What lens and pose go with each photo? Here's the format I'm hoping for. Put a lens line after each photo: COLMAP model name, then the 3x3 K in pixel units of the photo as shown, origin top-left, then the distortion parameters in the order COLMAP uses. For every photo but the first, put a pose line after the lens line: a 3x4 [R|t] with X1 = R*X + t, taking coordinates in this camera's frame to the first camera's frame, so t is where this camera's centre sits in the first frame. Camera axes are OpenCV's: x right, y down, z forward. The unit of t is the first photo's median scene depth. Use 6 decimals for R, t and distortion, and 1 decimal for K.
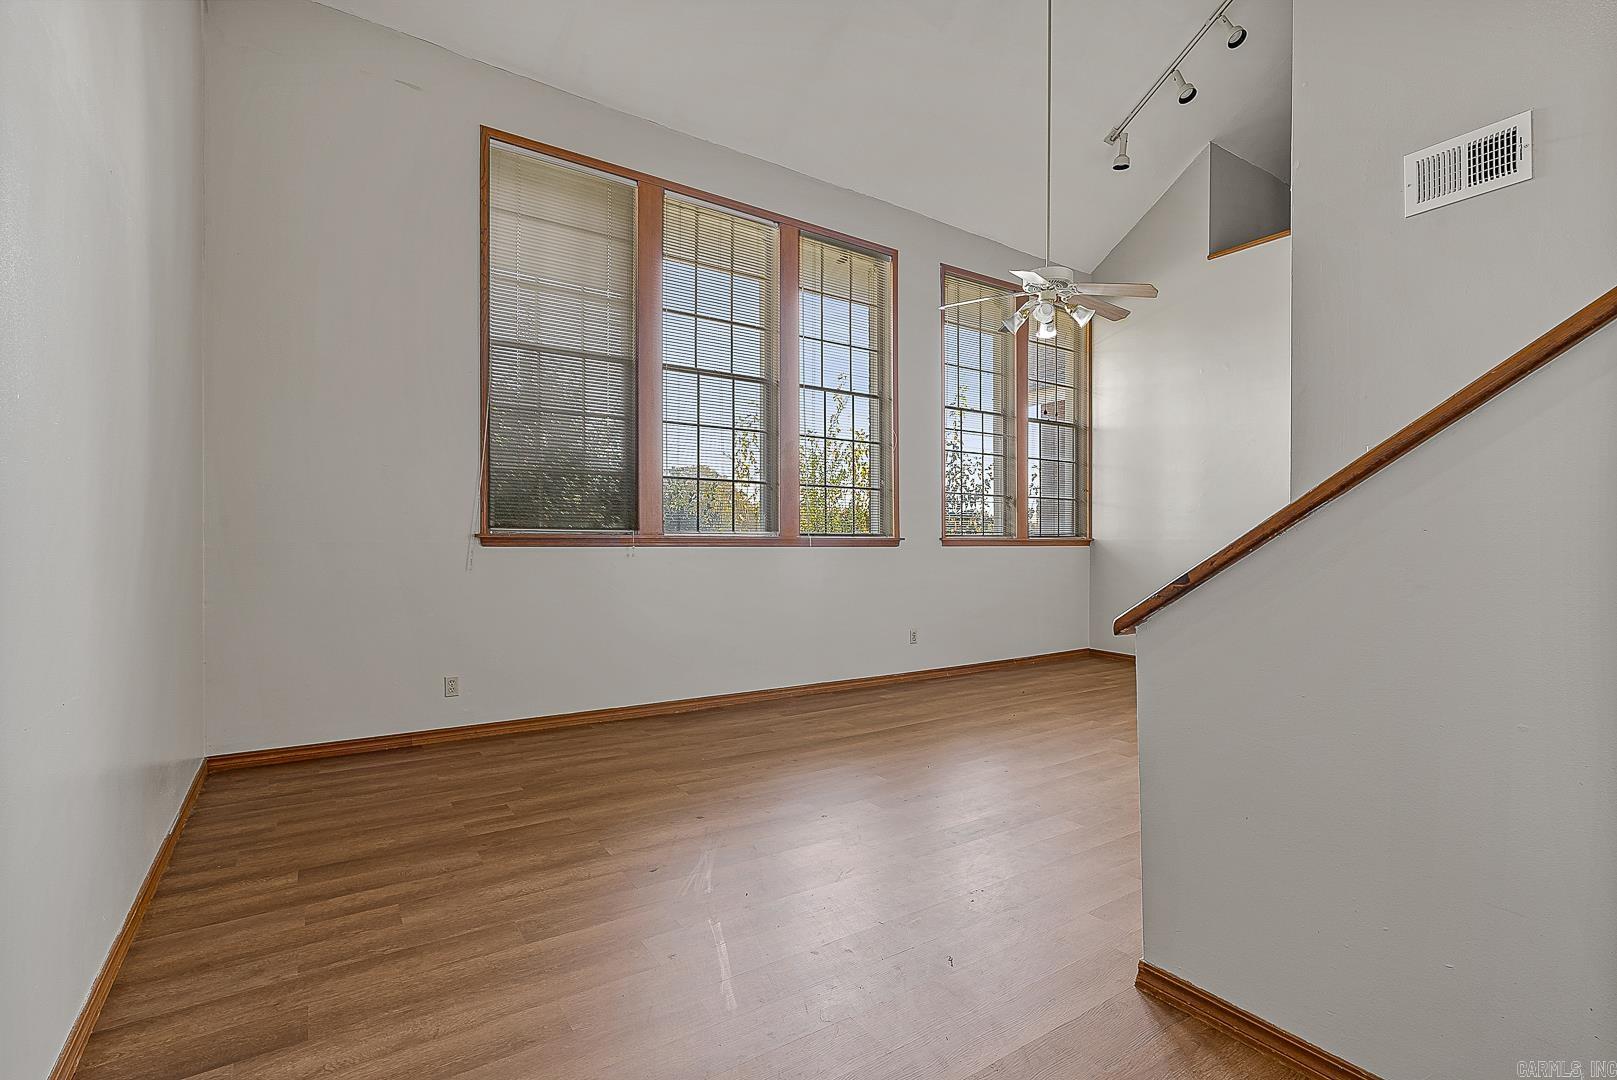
lens RADIAL K [[742.3, 0, 808.5], [0, 742.3, 540.0], [0, 0, 1]] dist [-0.000418, 0.000013]
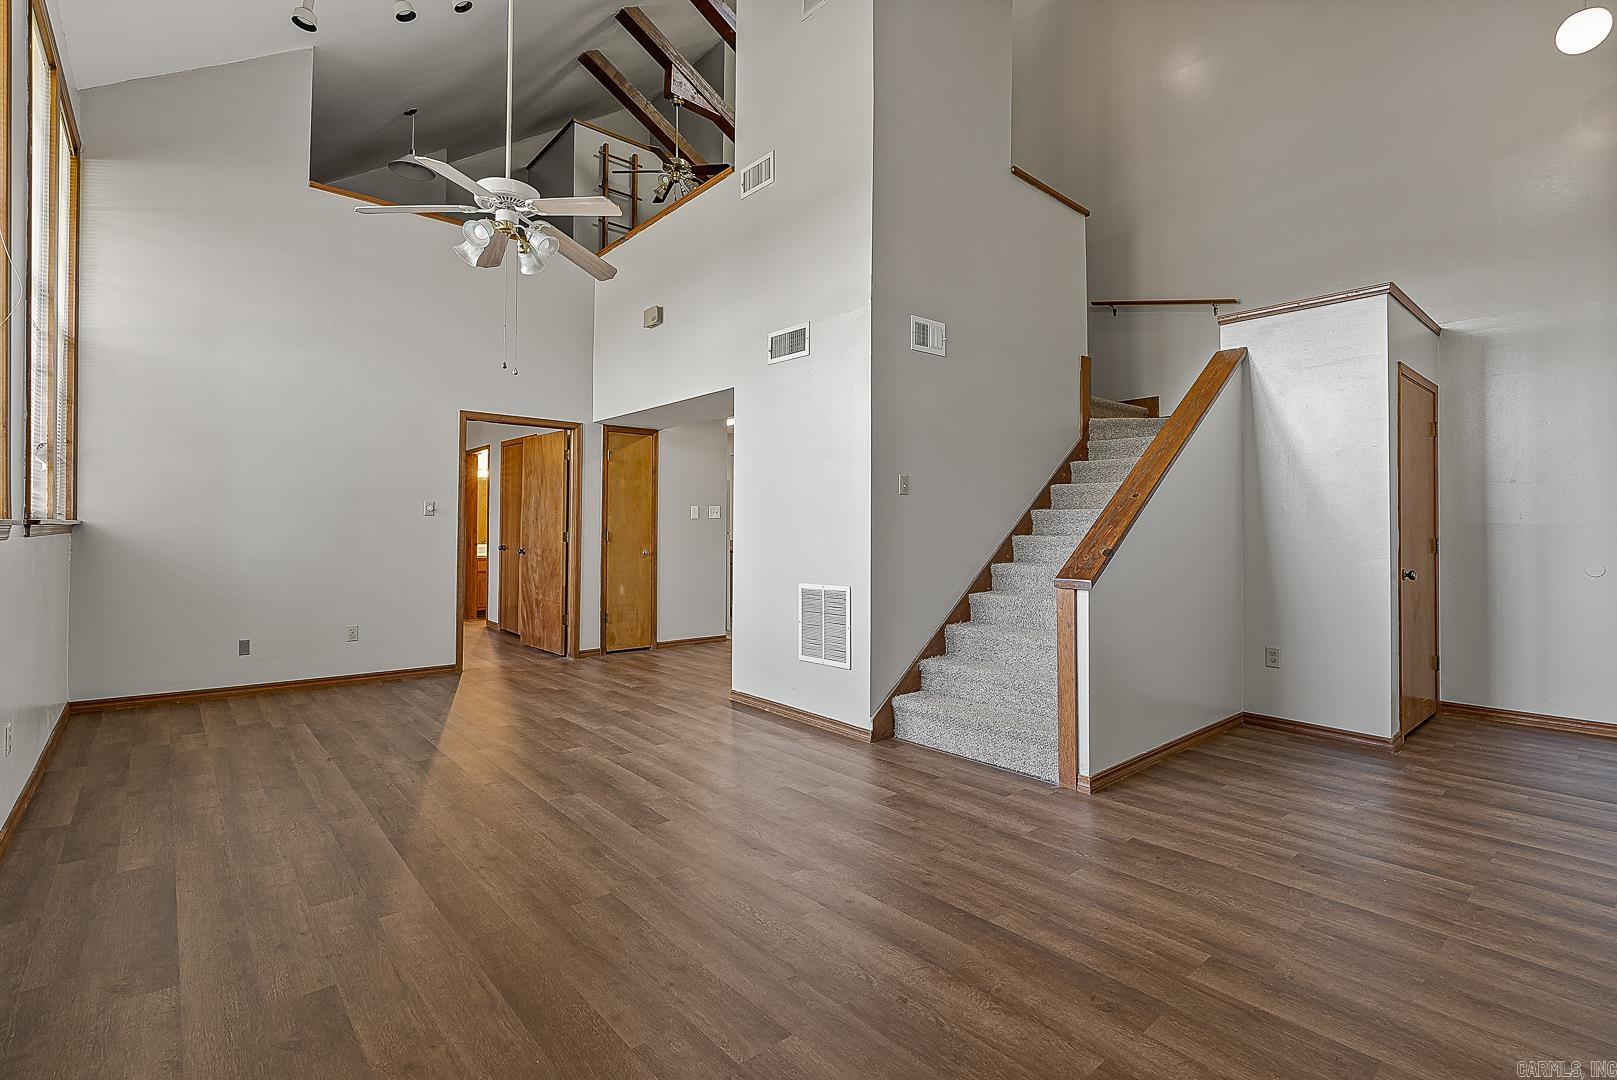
lens RADIAL K [[742.3, 0, 820.0], [0, 742.3, 499.5], [0, 0, 1]] dist [-0.000614, -0.000076]
pose [[-0.129171, 0.035046, 0.991003, -0.529768], [-0.005311, 0.999336, -0.036033, -0.002177], [-0.991608, -0.009918, -0.128899, 0.820857]]
